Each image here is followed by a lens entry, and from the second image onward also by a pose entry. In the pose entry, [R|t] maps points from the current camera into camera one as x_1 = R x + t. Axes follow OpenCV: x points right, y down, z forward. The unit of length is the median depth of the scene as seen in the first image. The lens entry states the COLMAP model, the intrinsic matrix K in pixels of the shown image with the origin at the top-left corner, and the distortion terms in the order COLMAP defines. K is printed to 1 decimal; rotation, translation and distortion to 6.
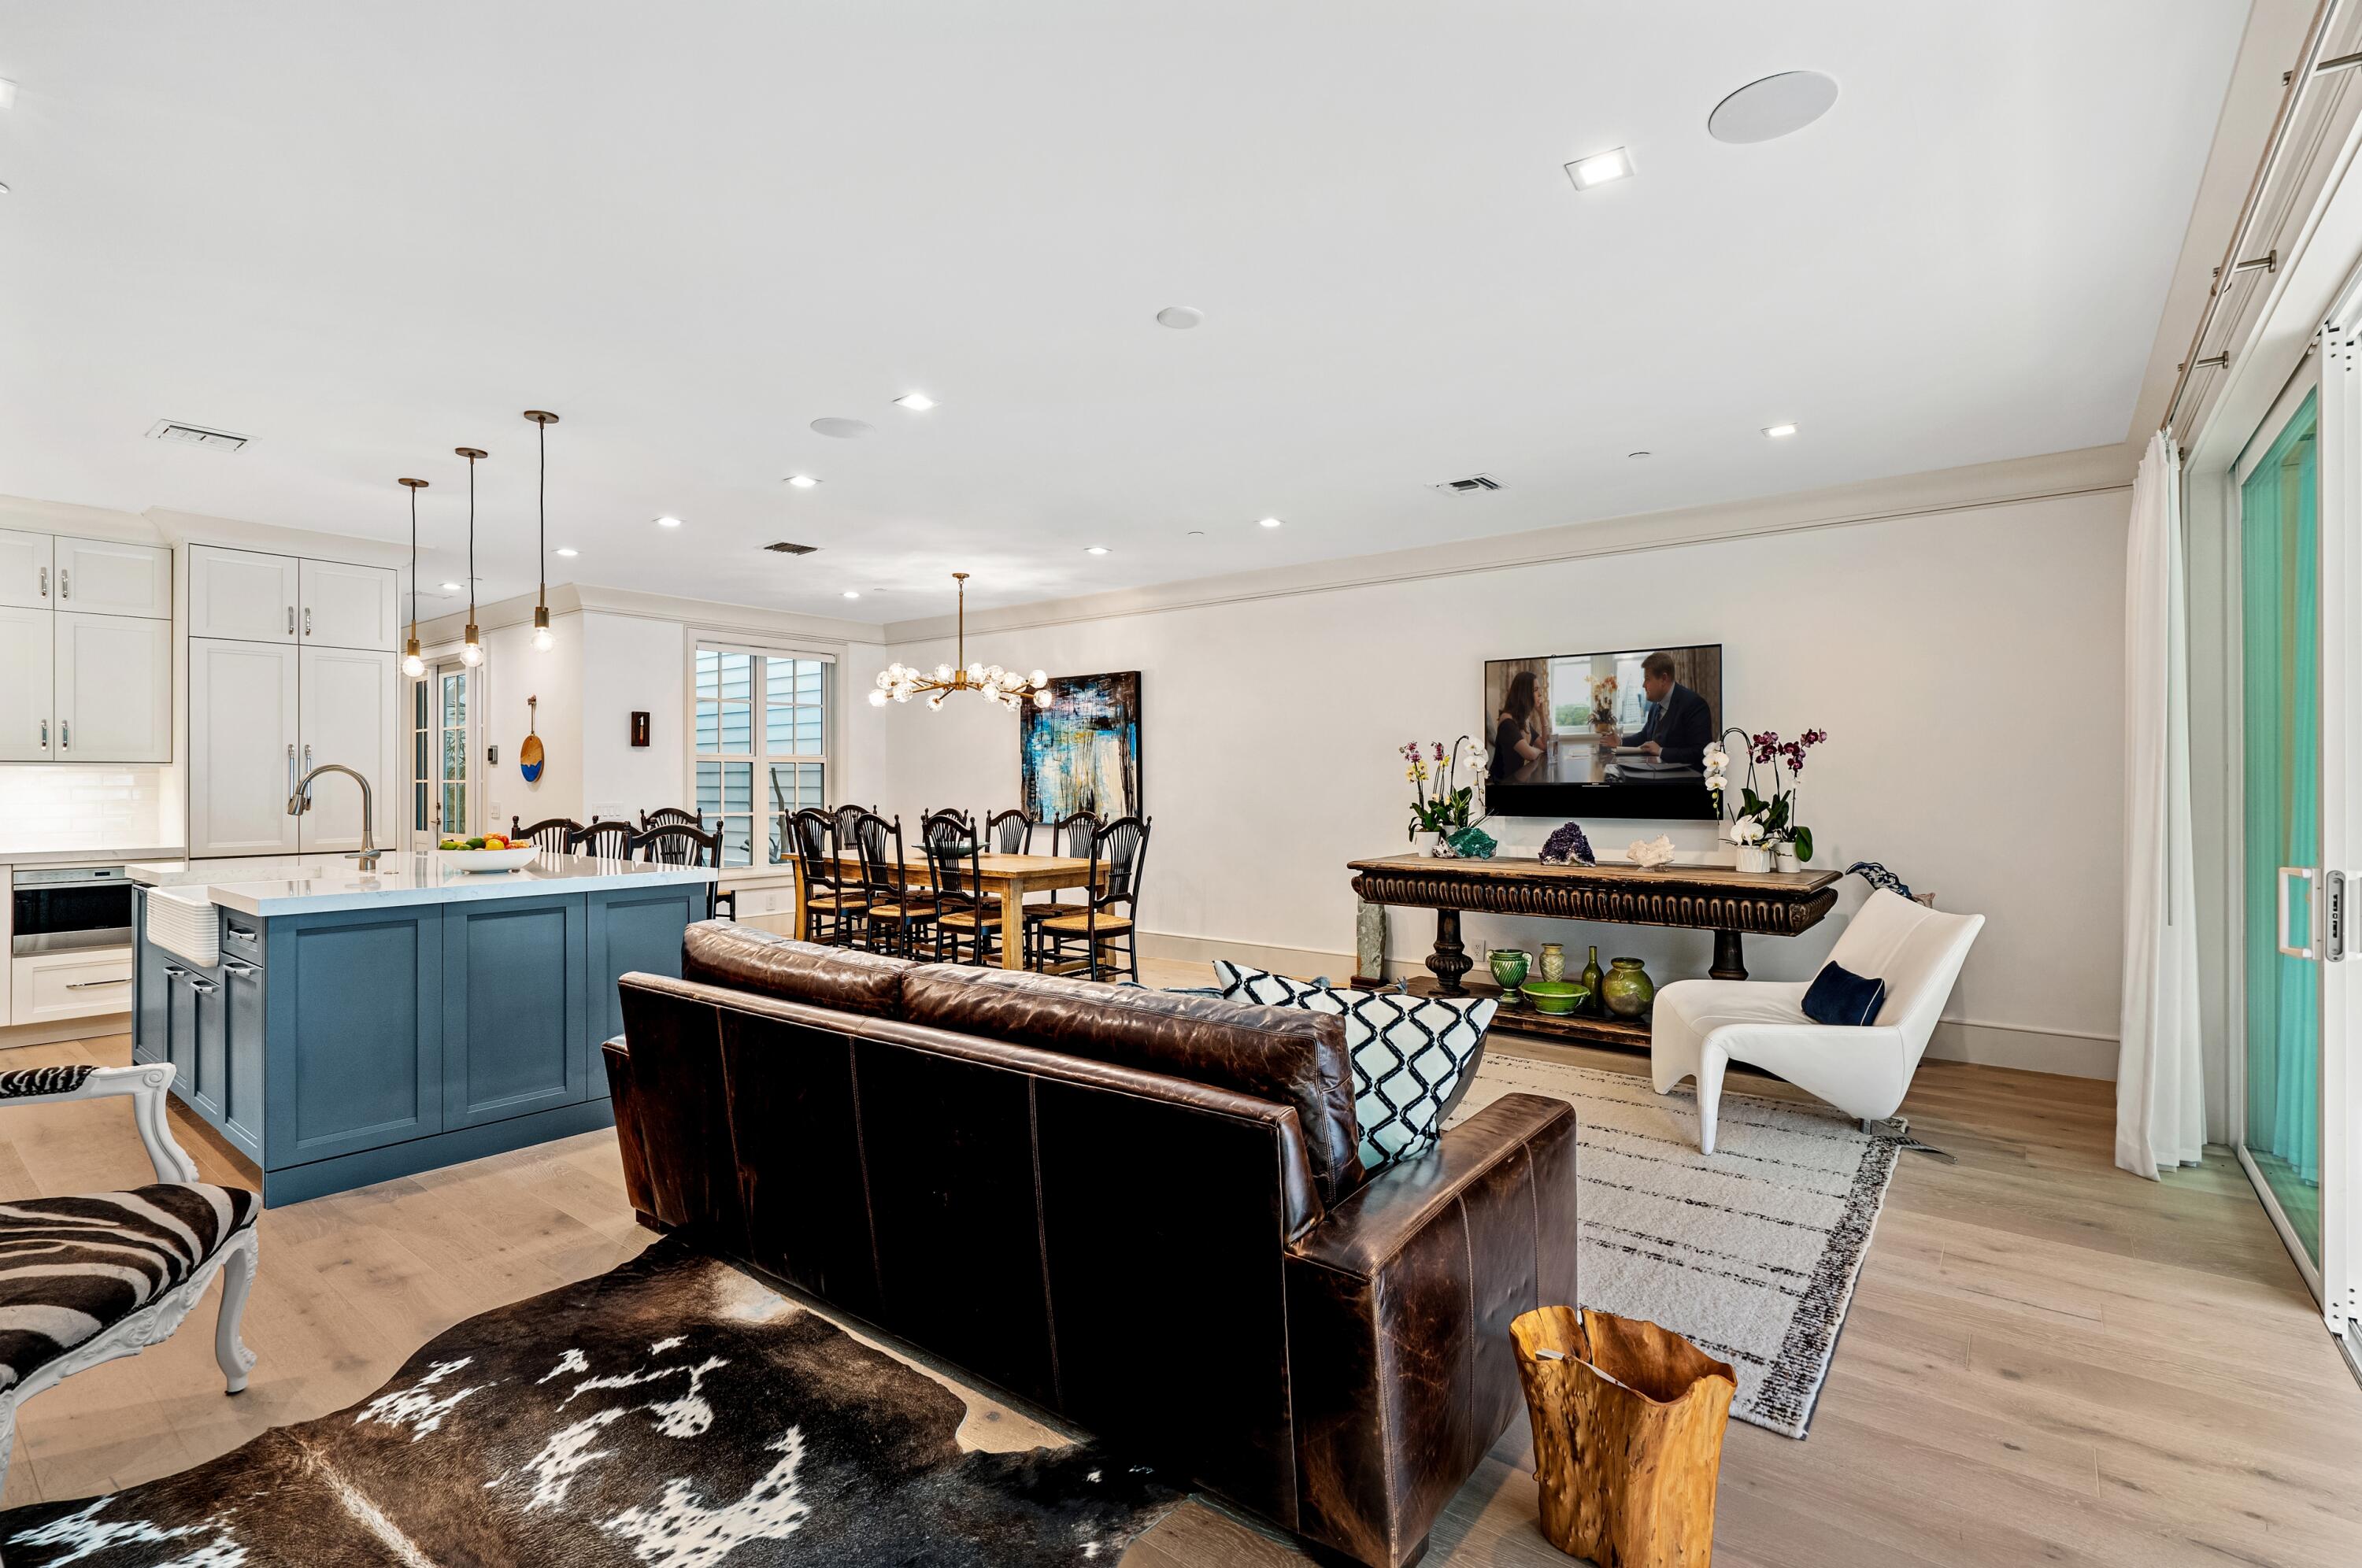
lens RADIAL K [[1094.9, 0, 1193.8], [0, 1094.9, 774.5], [0, 0, 1]] dist [-0.011062, 0.003394]
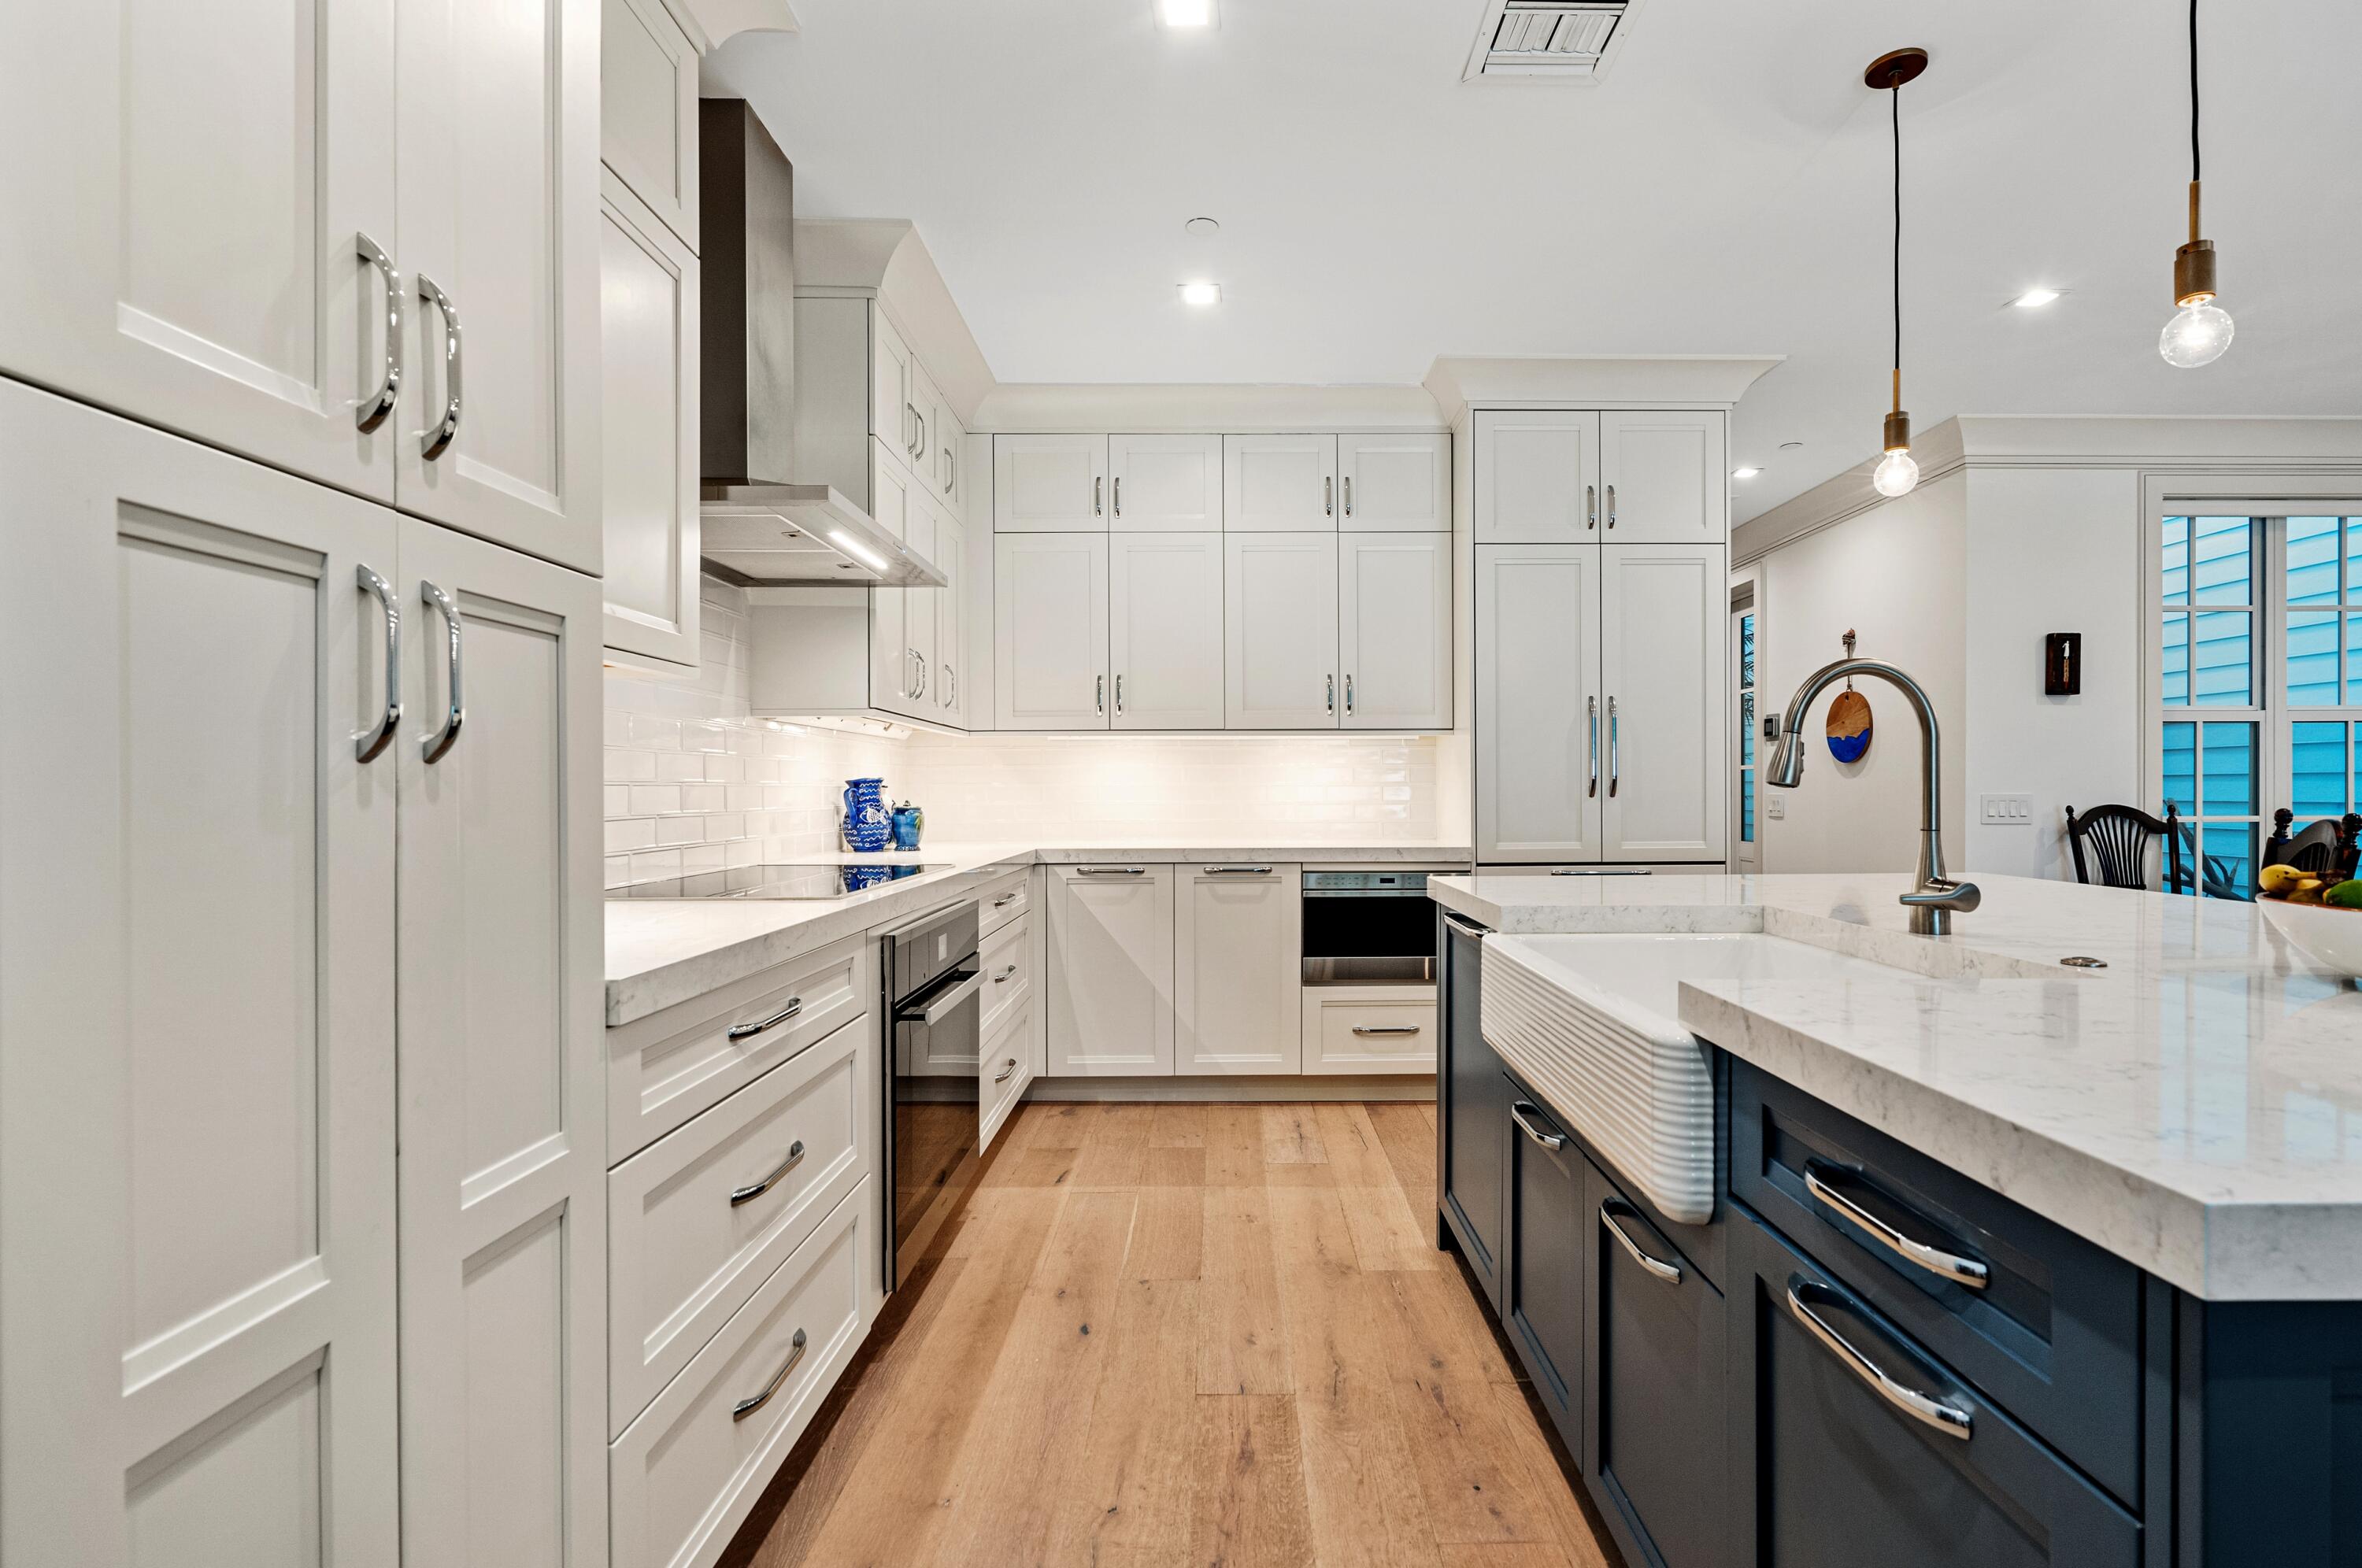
lens RADIAL K [[1094.9, 0, 1237.7], [0, 1094.9, 796.1], [0, 0, 1]] dist [-0.011062, 0.003394]
pose [[0.626537, 0.003506, -0.779384, -0.449474], [0.006852, 0.999926, 0.010006, 0.024439], [0.779361, -0.011609, 0.626467, 0.419951]]
